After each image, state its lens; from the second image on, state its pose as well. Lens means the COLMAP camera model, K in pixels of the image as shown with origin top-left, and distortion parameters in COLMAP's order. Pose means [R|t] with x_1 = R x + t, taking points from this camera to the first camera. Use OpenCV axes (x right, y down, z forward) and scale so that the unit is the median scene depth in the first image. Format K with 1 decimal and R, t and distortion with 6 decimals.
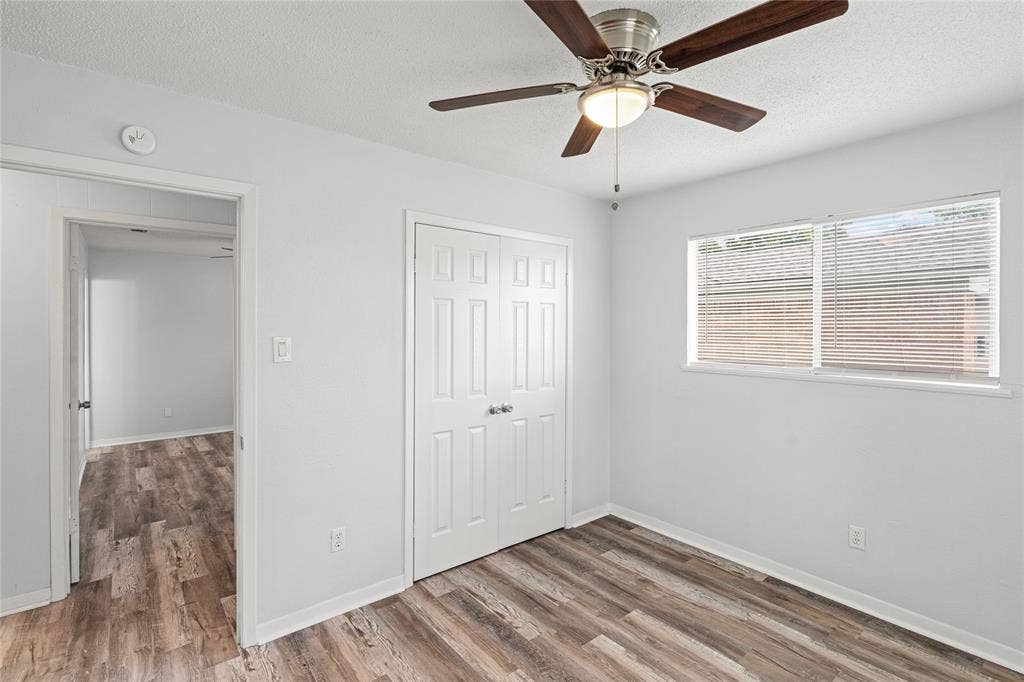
lens RADIAL K [[478.5, 0, 515.4], [0, 478.5, 332.5], [0, 0, 1]] dist [-0.006566, 0.001597]
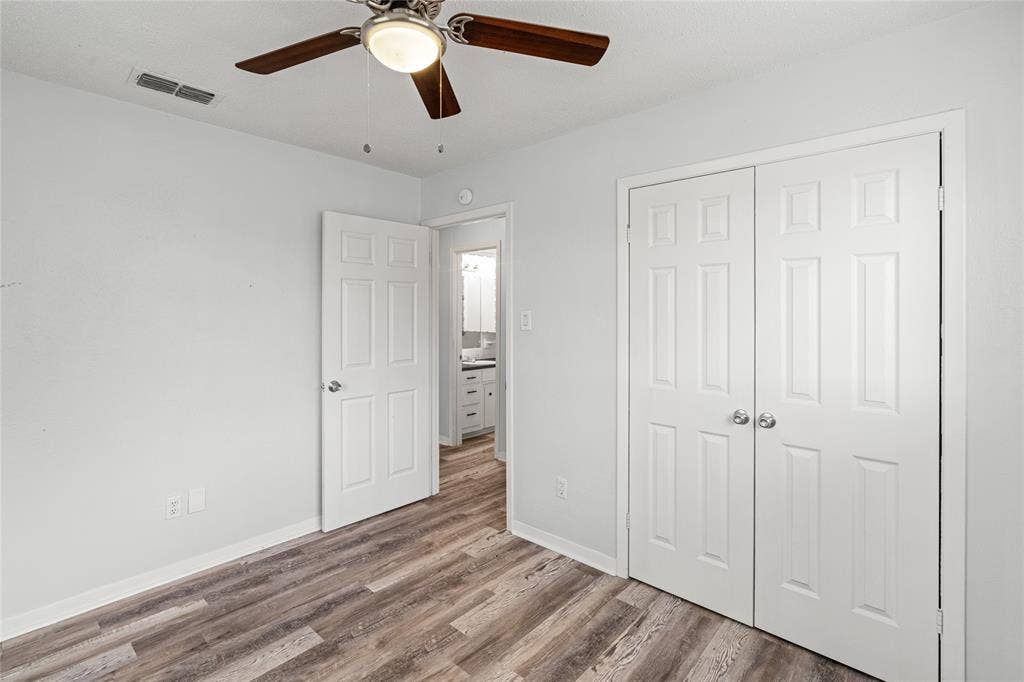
lens RADIAL K [[478.5, 0, 508.4], [0, 478.5, 318.7], [0, 0, 1]] dist [-0.006566, 0.001597]
pose [[0.145336, 0.010670, -0.989325, 0.720668], [-0.012347, 0.999884, 0.008970, 0.016922], [0.989305, 0.010911, 0.145451, 0.679754]]
